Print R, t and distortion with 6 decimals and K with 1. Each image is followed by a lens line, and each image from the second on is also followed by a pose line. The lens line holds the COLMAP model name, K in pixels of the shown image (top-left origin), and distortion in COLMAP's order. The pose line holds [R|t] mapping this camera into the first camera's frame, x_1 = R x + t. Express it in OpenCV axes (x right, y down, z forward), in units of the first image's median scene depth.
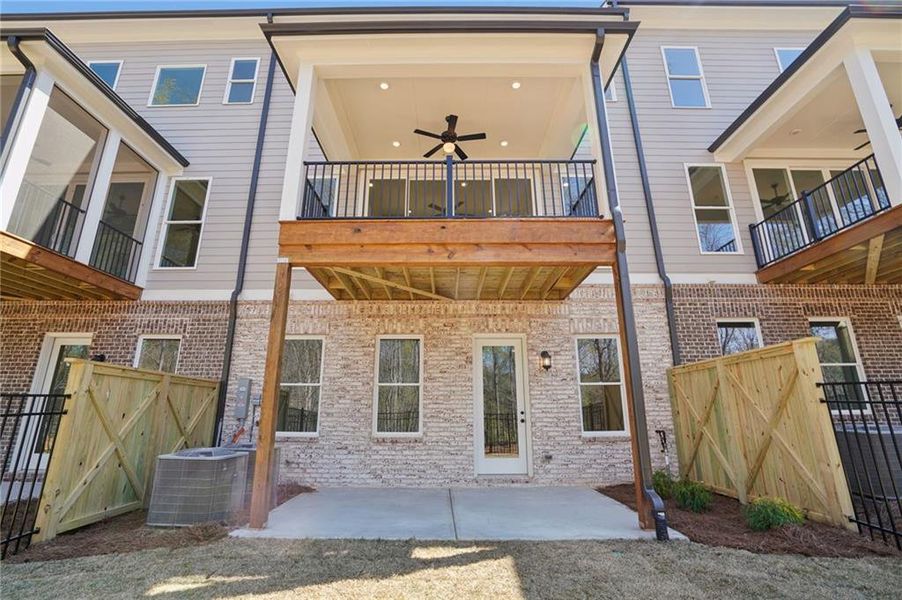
lens RADIAL K [[414.8, 0, 445.1], [0, 414.8, 297.5], [0, 0, 1]] dist [-0.060882, 0.023108]
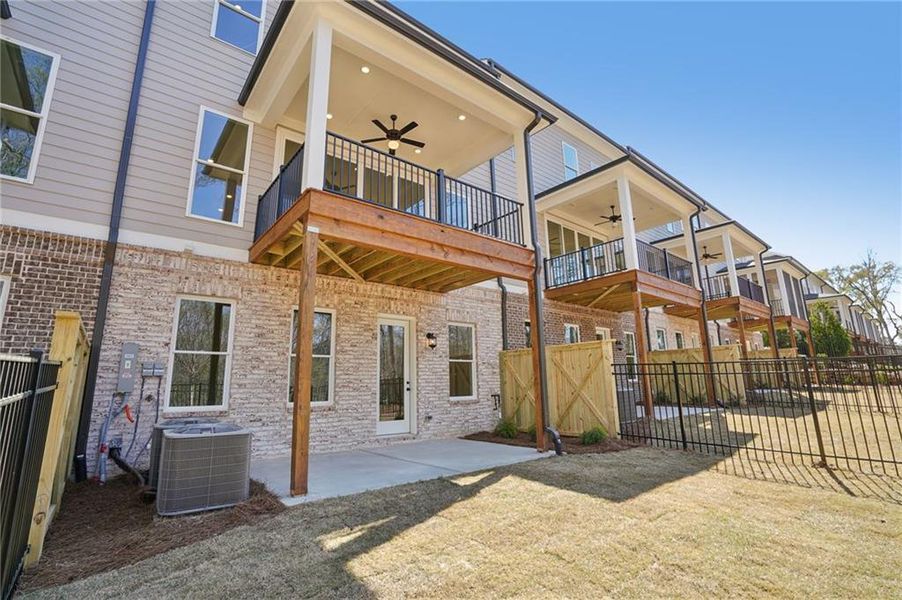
lens RADIAL K [[414.8, 0, 445.1], [0, 414.8, 297.5], [0, 0, 1]] dist [-0.060882, 0.023108]
pose [[0.775210, 0.116797, 0.620812, -0.511026], [-0.153952, 0.988058, 0.006351, 0.010462], [-0.612656, -0.100498, 0.783934, 0.014075]]
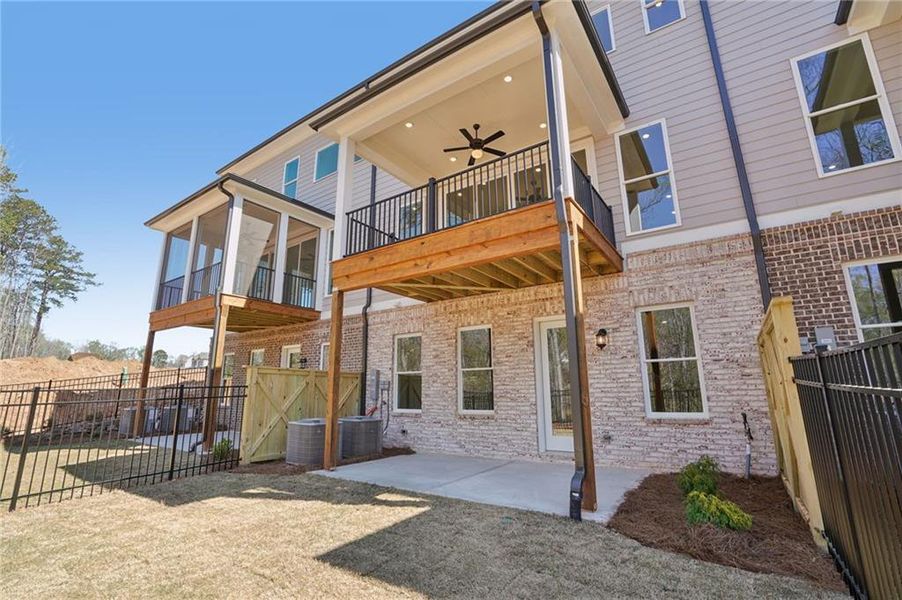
lens RADIAL K [[414.8, 0, 445.1], [0, 414.8, 297.5], [0, 0, 1]] dist [-0.060882, 0.023108]
pose [[0.822540, -0.132351, -0.553092, 0.488508], [0.159443, 0.987207, 0.000886, -0.002063], [0.545899, -0.088915, 0.833120, 0.007568]]
